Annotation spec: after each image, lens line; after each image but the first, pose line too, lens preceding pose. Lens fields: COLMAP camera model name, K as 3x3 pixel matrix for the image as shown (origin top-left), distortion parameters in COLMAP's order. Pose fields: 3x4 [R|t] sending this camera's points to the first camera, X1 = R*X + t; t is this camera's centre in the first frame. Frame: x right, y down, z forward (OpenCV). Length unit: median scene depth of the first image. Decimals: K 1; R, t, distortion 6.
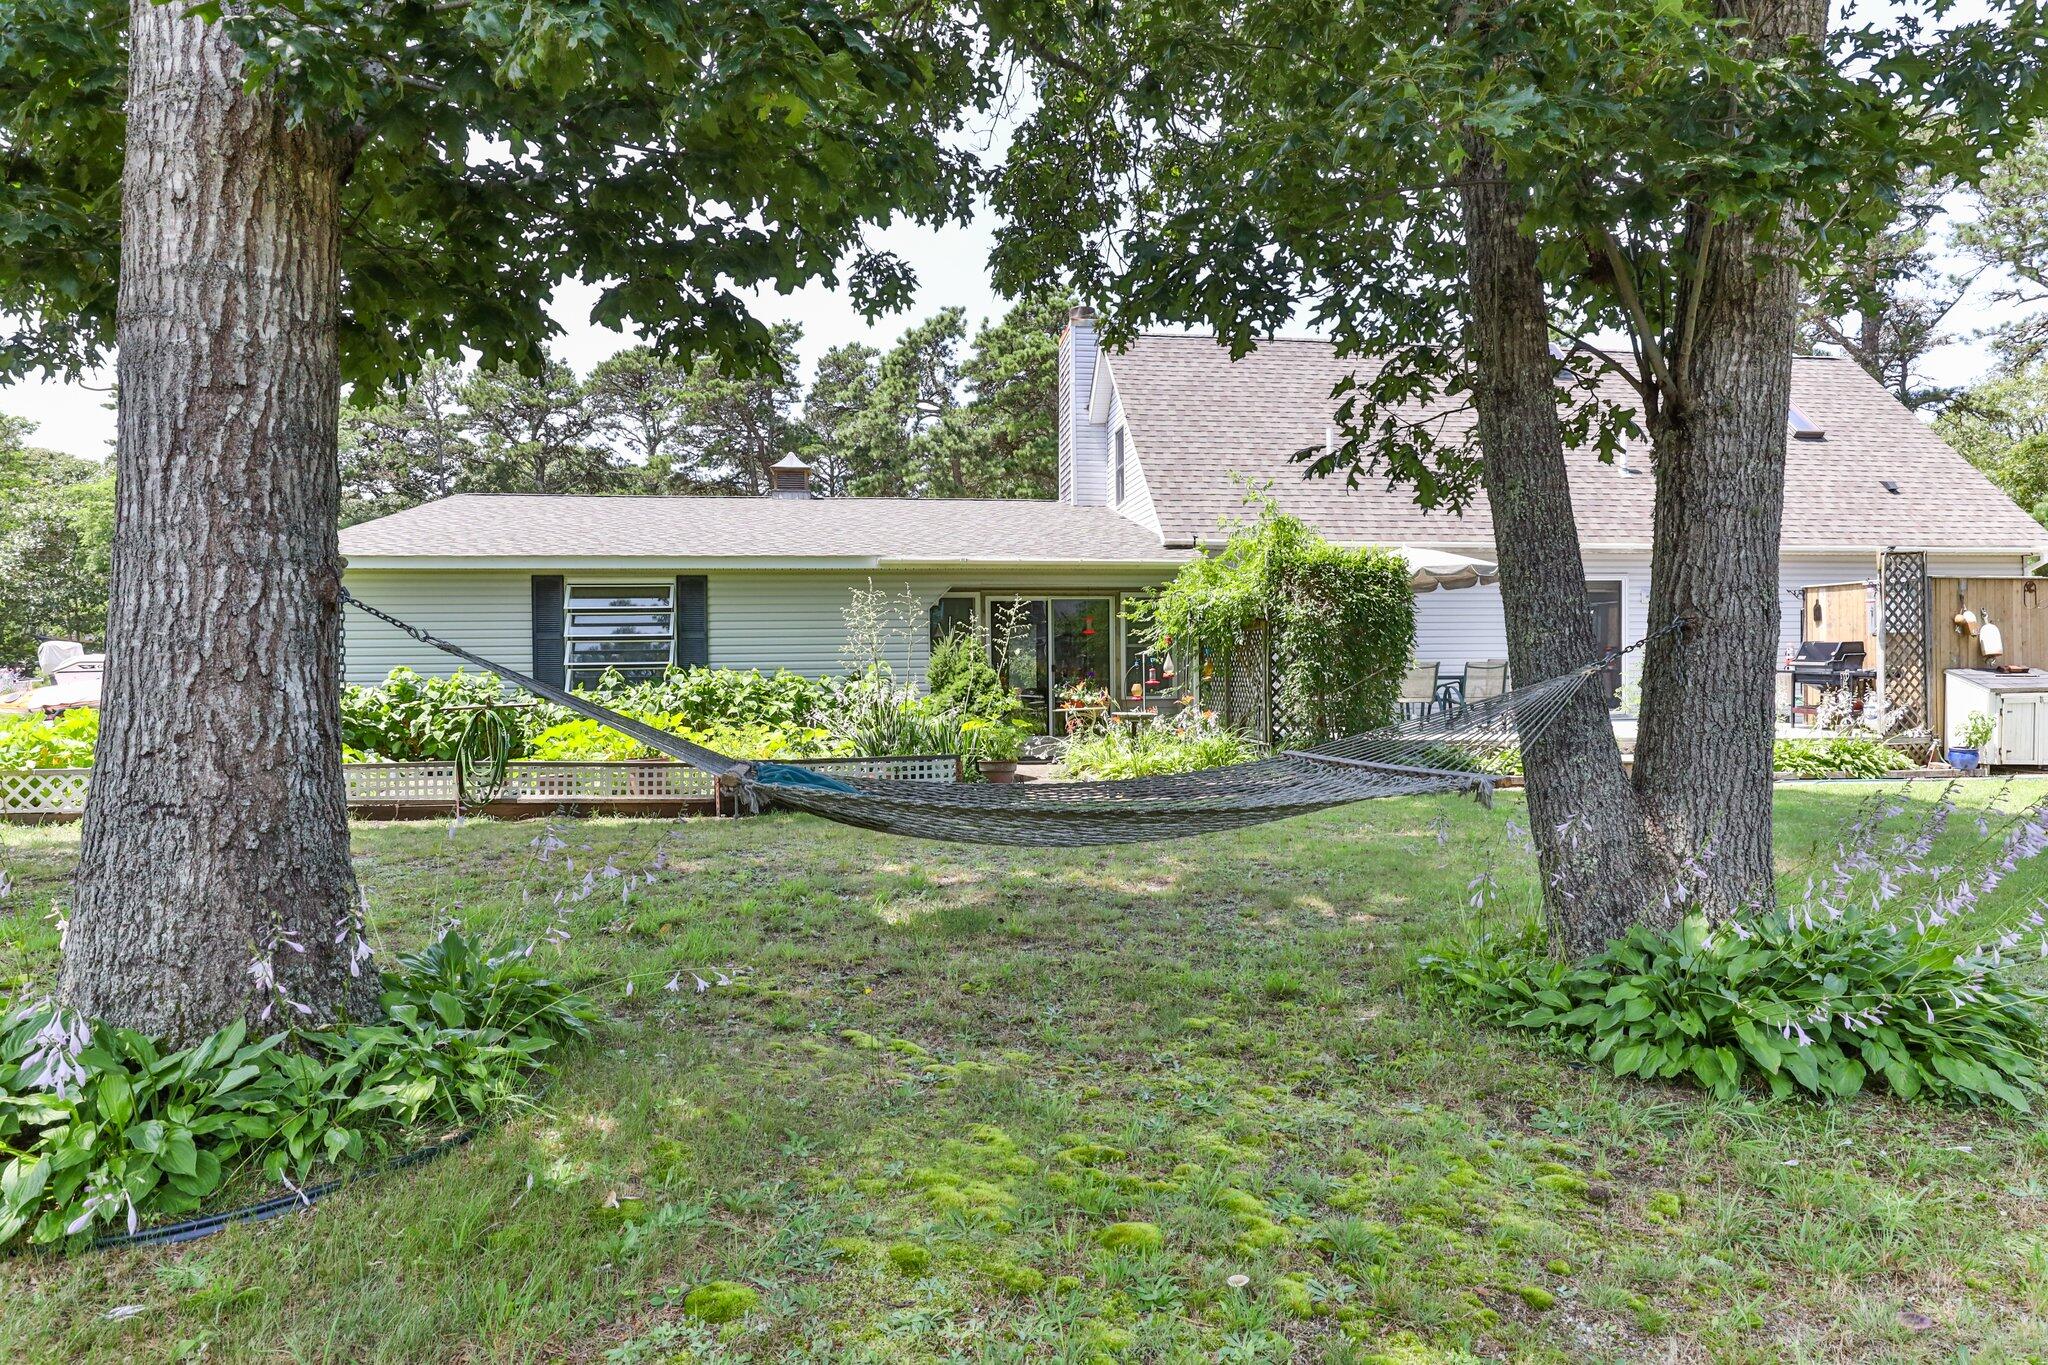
lens RADIAL K [[1222.5, 0, 1024.0], [0, 1222.5, 682.5], [0, 0, 1]] dist [-0.000023, -0.000176]
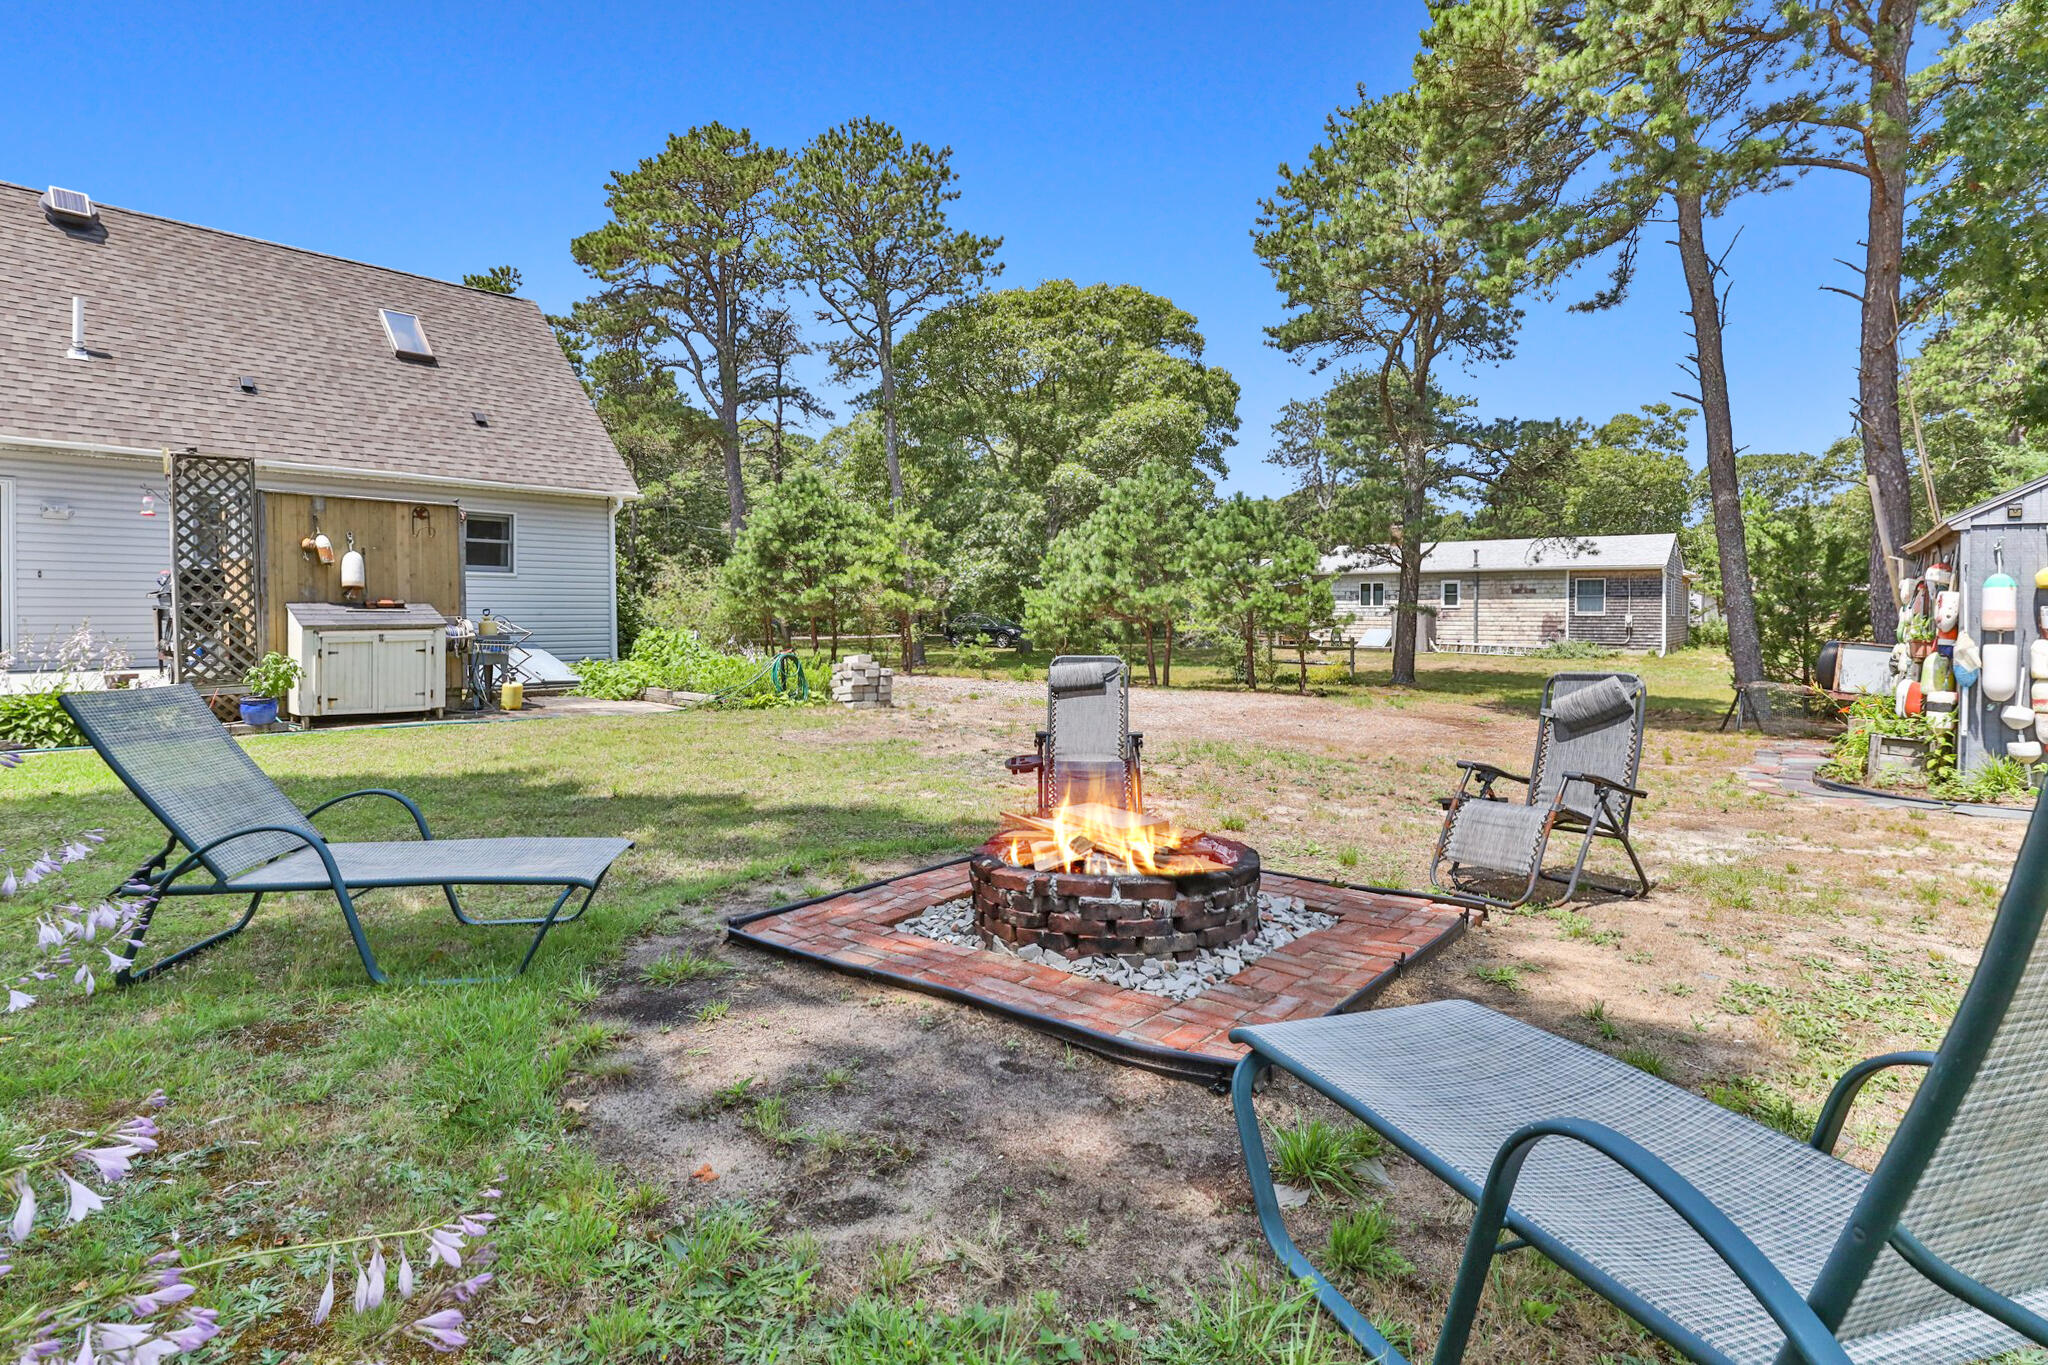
lens RADIAL K [[995.3, 0, 1024.0], [0, 995.3, 682.5], [0, 0, 1]] dist [0.000696, 0.000608]
pose [[0.786603, -0.039272, 0.616209, 0.727955], [0.009118, 0.998605, 0.052004, 0.012462], [-0.617392, -0.035288, 0.785864, 0.151899]]
